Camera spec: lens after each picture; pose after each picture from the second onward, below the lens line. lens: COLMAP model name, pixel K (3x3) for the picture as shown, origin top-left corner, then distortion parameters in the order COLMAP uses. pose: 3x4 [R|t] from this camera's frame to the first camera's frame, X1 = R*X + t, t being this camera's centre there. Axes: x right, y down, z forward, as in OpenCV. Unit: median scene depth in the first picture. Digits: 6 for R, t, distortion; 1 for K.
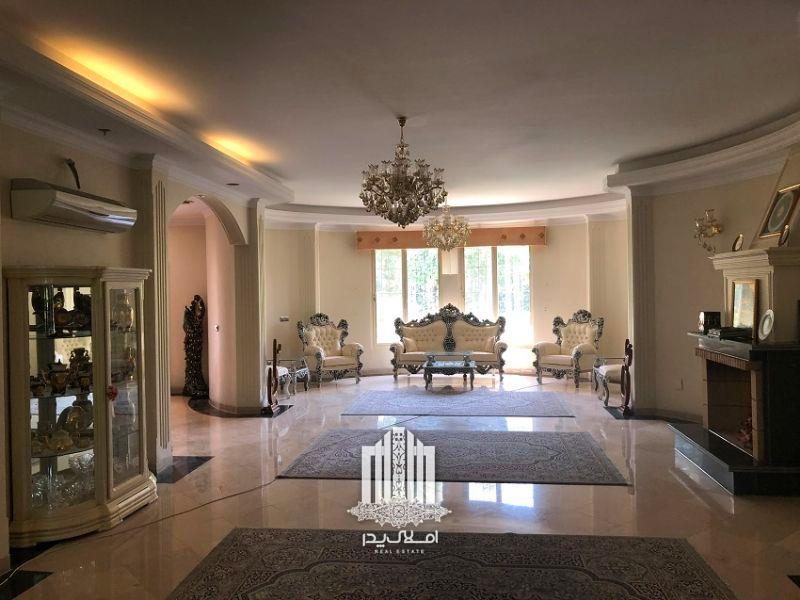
lens RADIAL K [[648.6, 0, 400.2], [0, 648.6, 299.7], [0, 0, 1]] dist [0.021147, -0.018455]
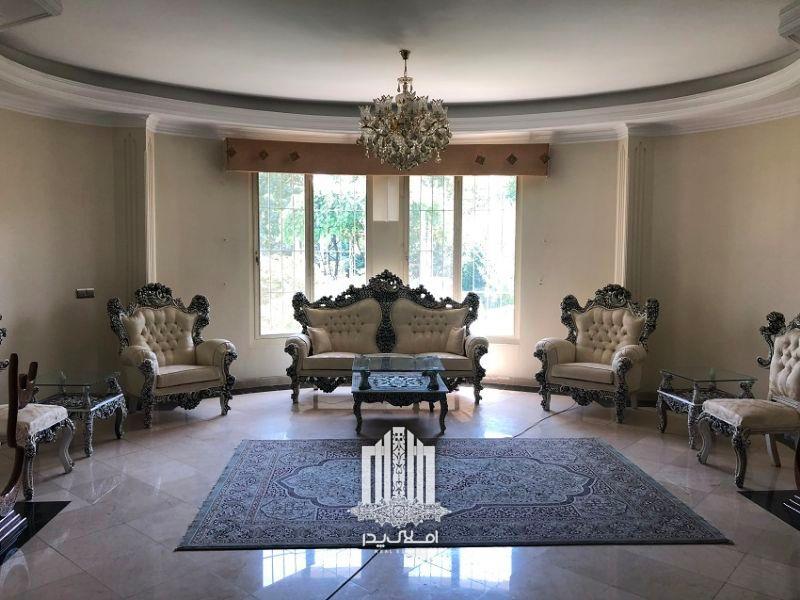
lens RADIAL K [[648.6, 0, 399.6], [0, 648.6, 304.6], [0, 0, 1]] dist [0.021147, -0.018455]
pose [[0.983272, 0.007816, 0.181973, -0.020702], [-0.020372, 0.997529, 0.067230, -0.002360], [-0.180998, -0.069813, 0.981002, 0.425859]]
